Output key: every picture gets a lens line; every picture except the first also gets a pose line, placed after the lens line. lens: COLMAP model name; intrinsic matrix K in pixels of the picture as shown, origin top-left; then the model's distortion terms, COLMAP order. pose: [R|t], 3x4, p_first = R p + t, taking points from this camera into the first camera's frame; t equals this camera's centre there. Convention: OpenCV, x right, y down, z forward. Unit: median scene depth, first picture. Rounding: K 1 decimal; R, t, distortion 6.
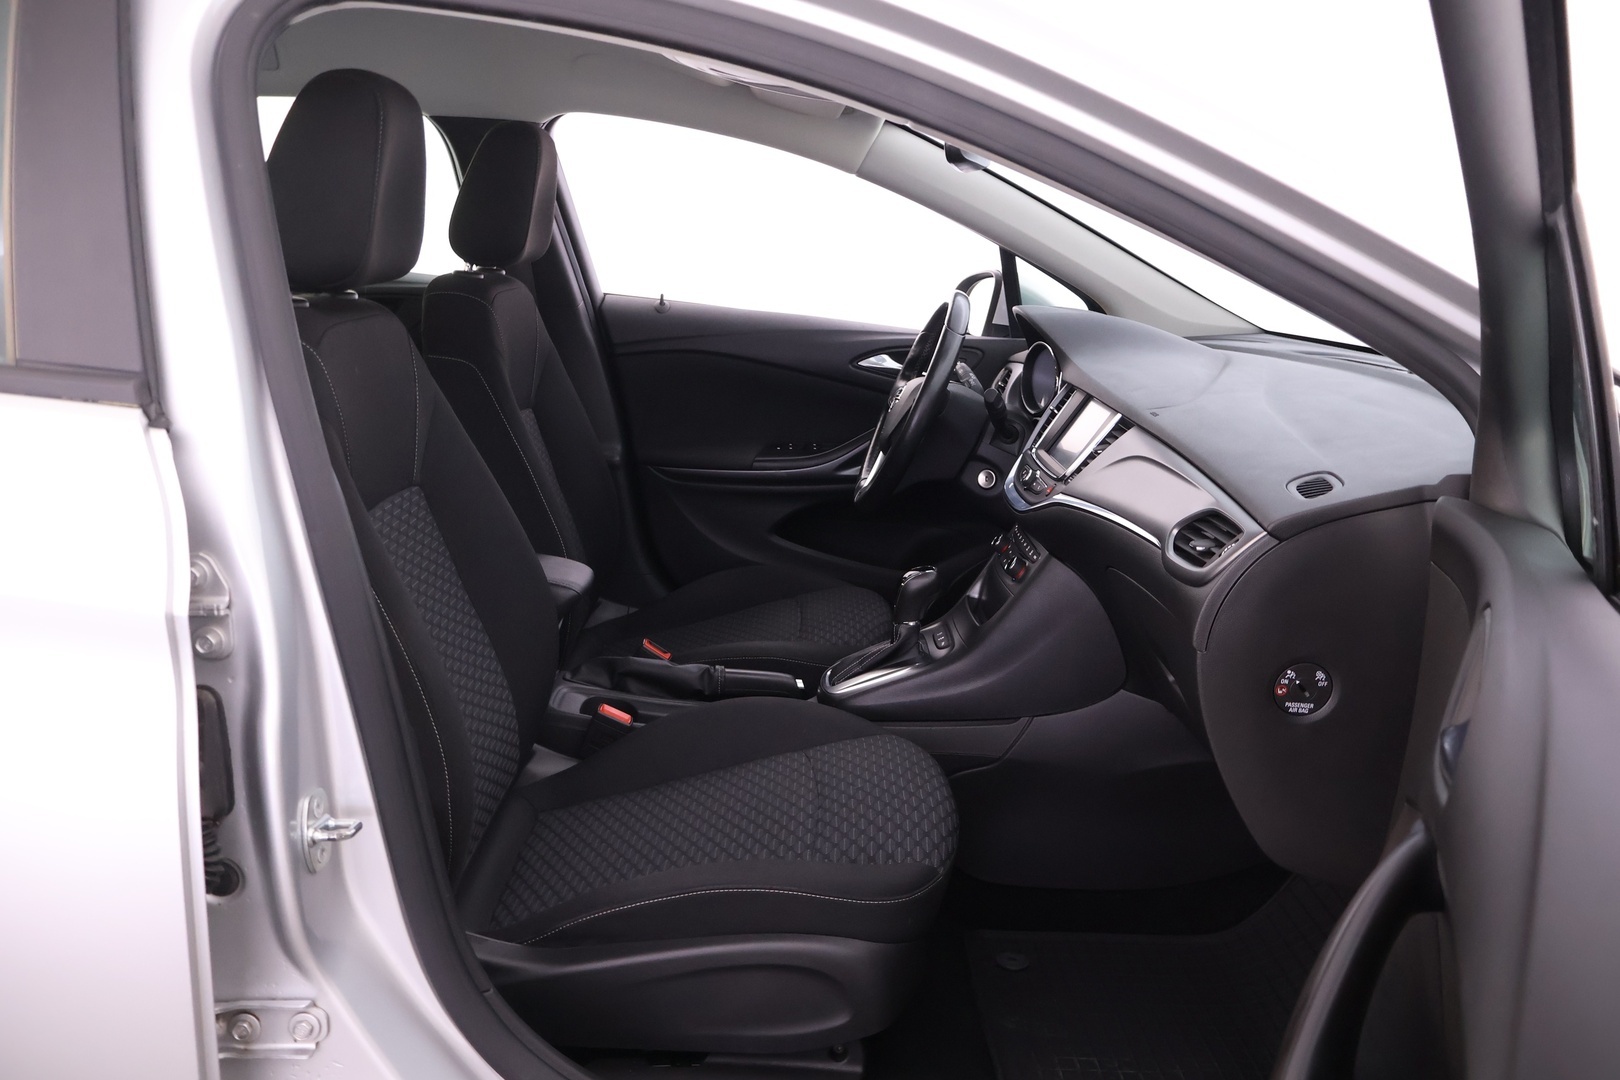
lens RADIAL K [[1384.0, 0, 818.7], [0, 1384.0, 534.5], [0, 0, 1]] dist [-0.004453, -0.010151]
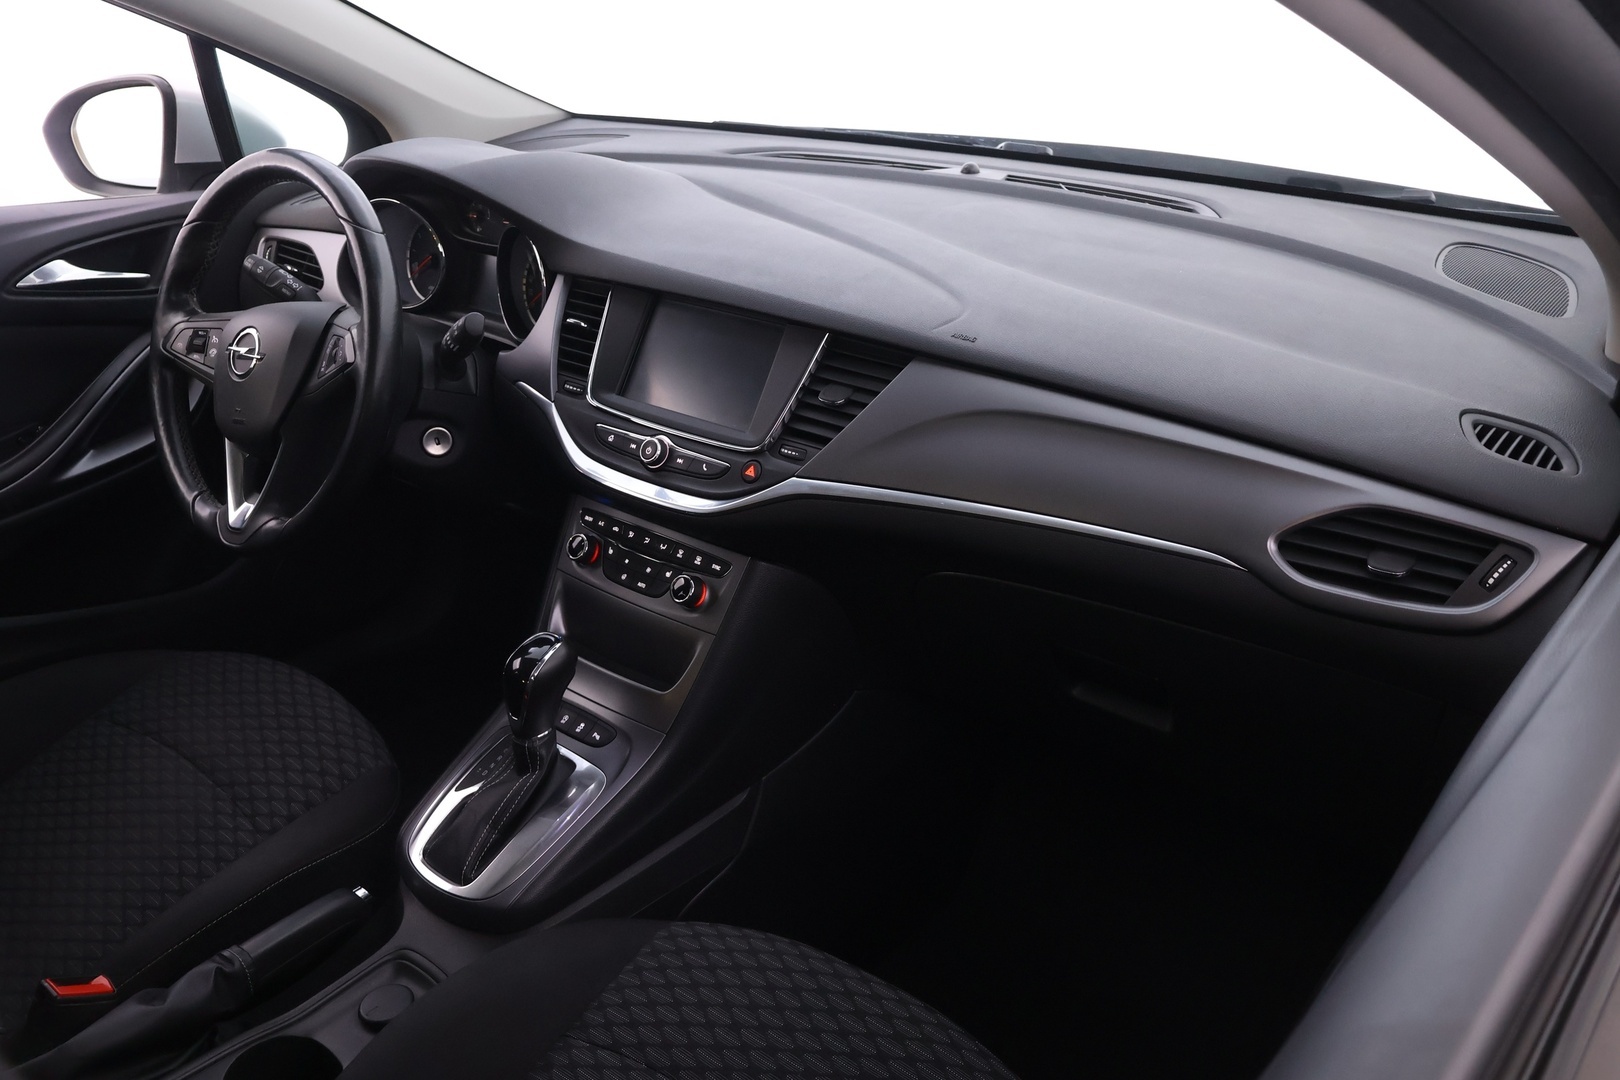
lens RADIAL K [[1384.0, 0, 818.7], [0, 1384.0, 534.5], [0, 0, 1]] dist [-0.004453, -0.010151]
pose [[0.616197, -0.364483, 0.698178, -0.238057], [0.189770, 0.929065, 0.317531, -0.175702], [-0.764387, -0.063168, 0.641655, 0.474372]]
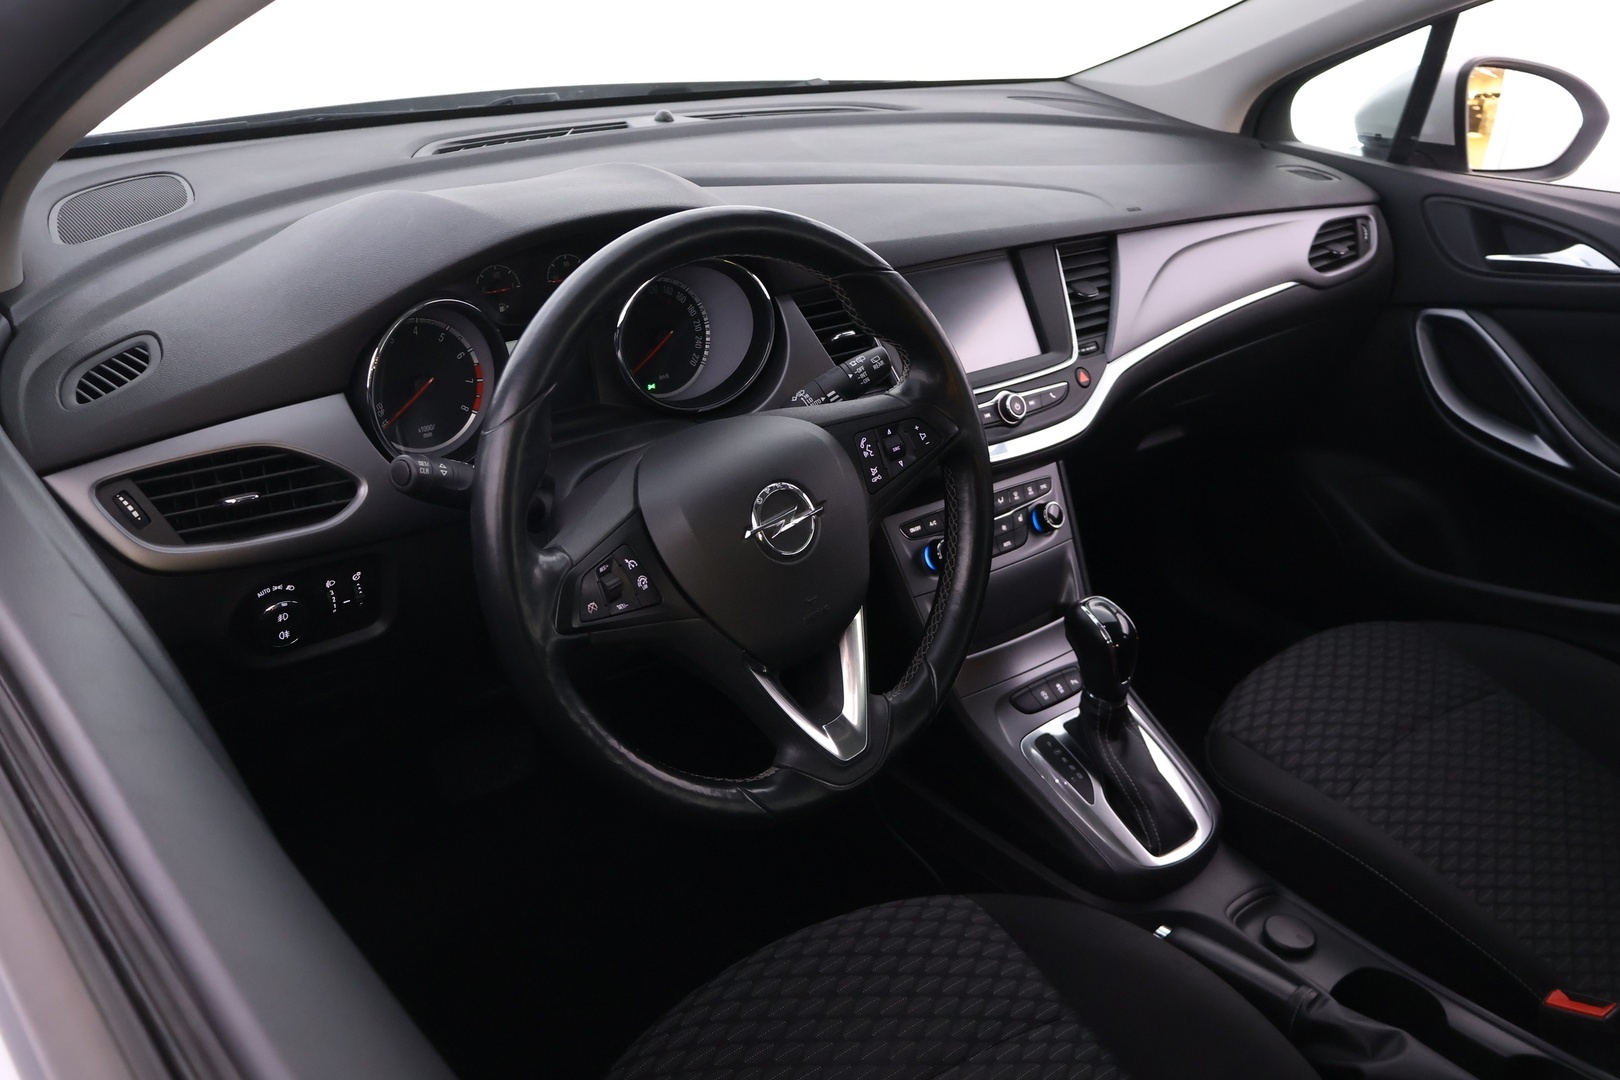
lens RADIAL K [[1384.0, 0, 818.7], [0, 1384.0, 534.5], [0, 0, 1]] dist [-0.004453, -0.010151]
pose [[-0.660404, -0.390098, 0.641631, -0.205069], [0.077283, 0.814624, 0.574818, -0.337216], [-0.746923, 0.429199, -0.507832, 1.290259]]
